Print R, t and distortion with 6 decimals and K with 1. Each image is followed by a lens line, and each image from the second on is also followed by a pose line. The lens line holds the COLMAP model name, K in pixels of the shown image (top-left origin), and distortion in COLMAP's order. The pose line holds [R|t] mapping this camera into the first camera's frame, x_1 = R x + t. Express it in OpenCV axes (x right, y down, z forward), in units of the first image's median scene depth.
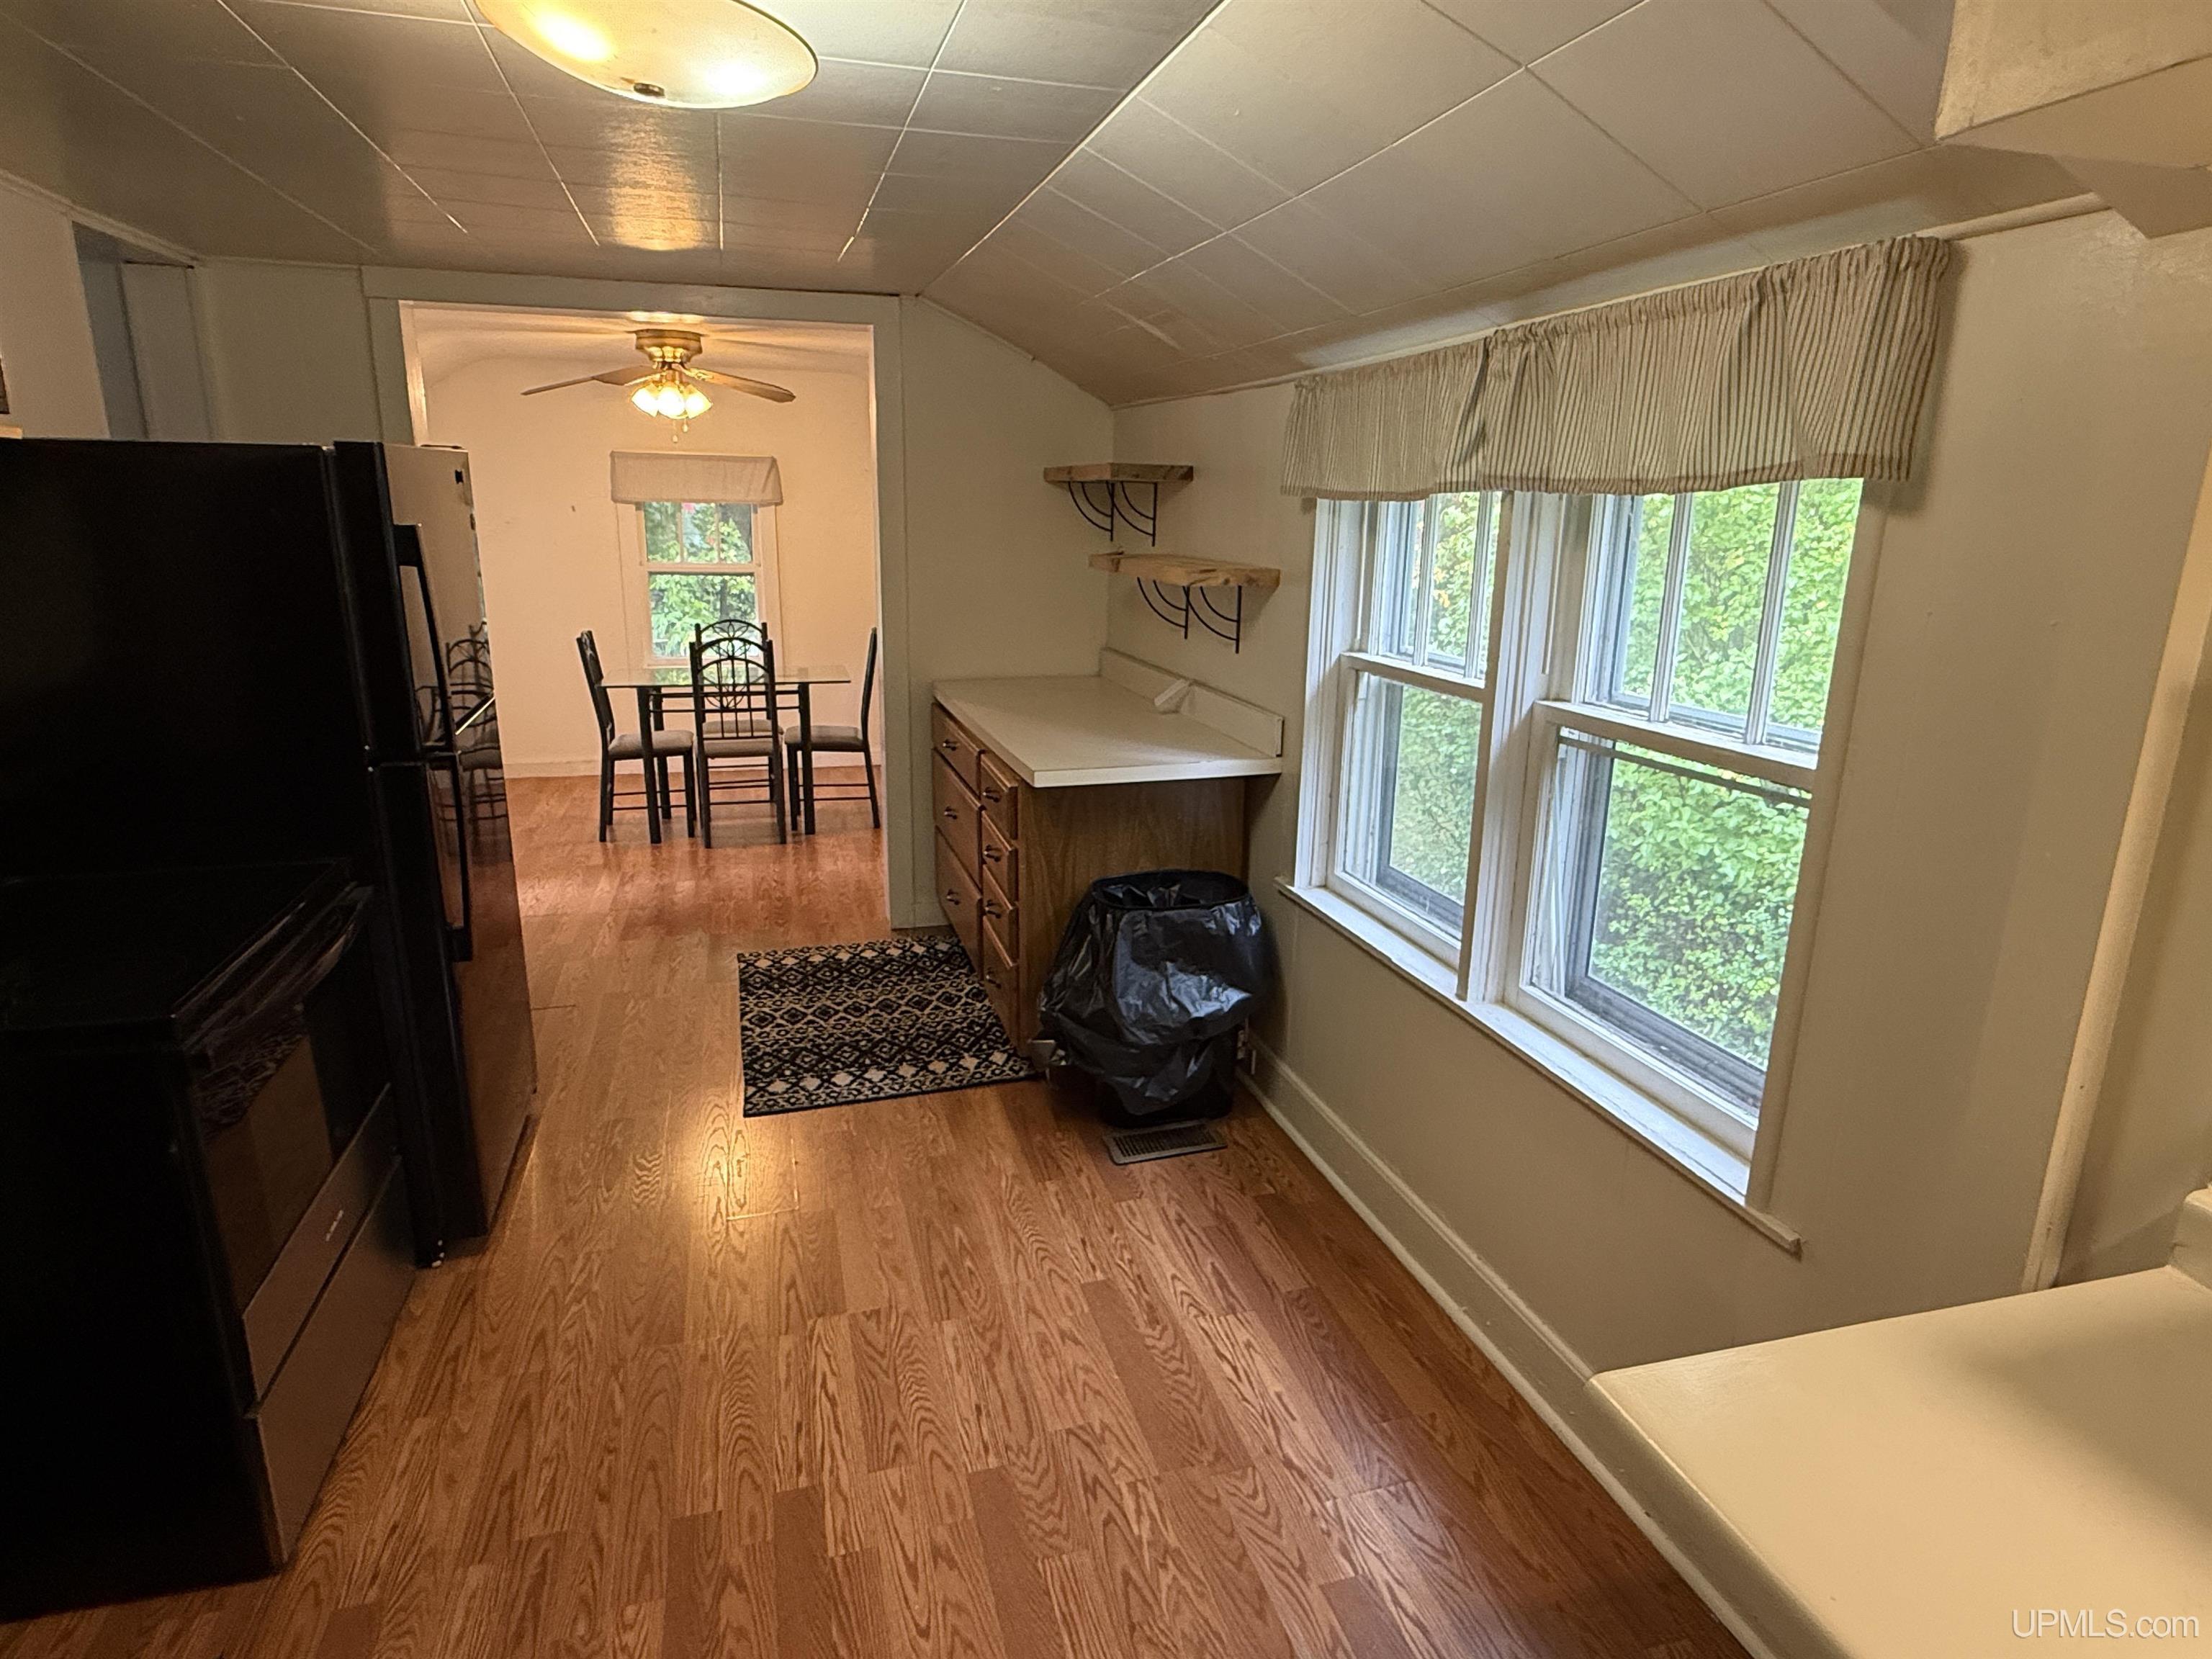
lens RADIAL K [[1234.3, 0, 1088.4], [0, 1234.3, 834.0], [0, 0, 1]] dist [-0.001862, 0.002398]
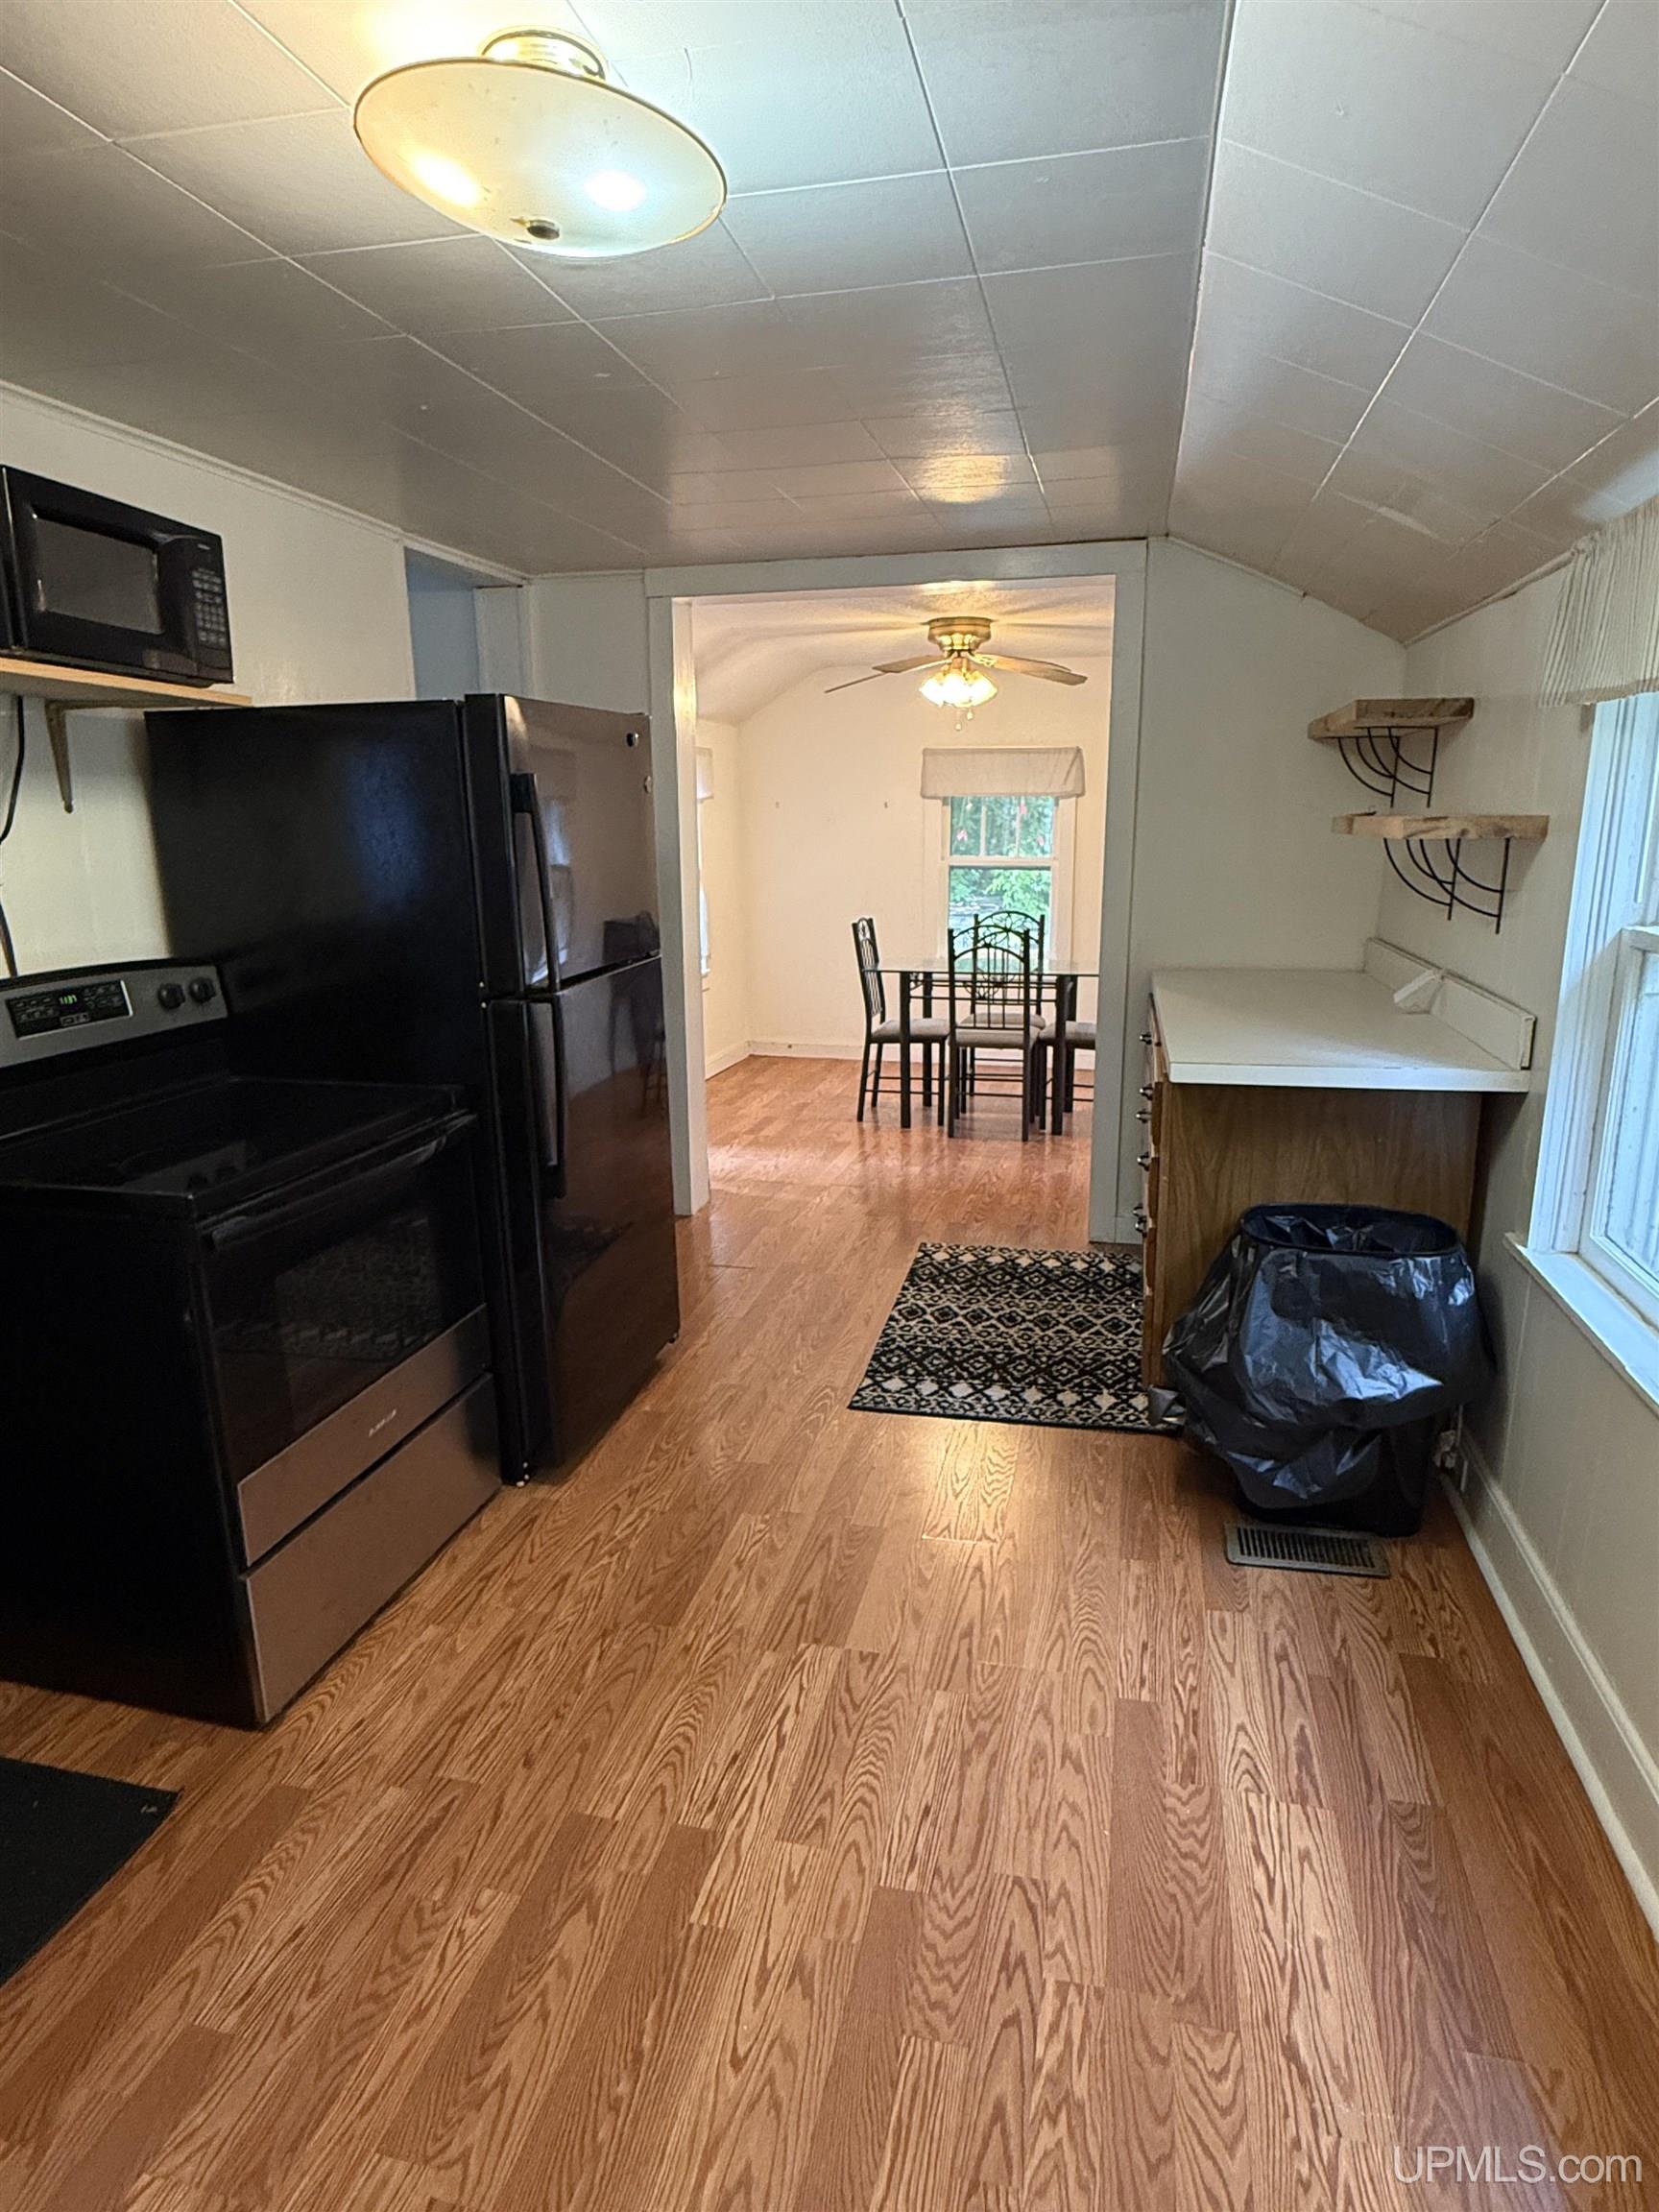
lens RADIAL K [[1234.3, 0, 829.0], [0, 1234.3, 1114.7], [0, 0, 1]] dist [-0.001862, 0.002398]
pose [[0.874245, 0.092055, -0.476678, 0.157918], [-0.104965, 0.994476, -0.000459, 0.008724], [0.474003, 0.050436, 0.879078, 0.171690]]
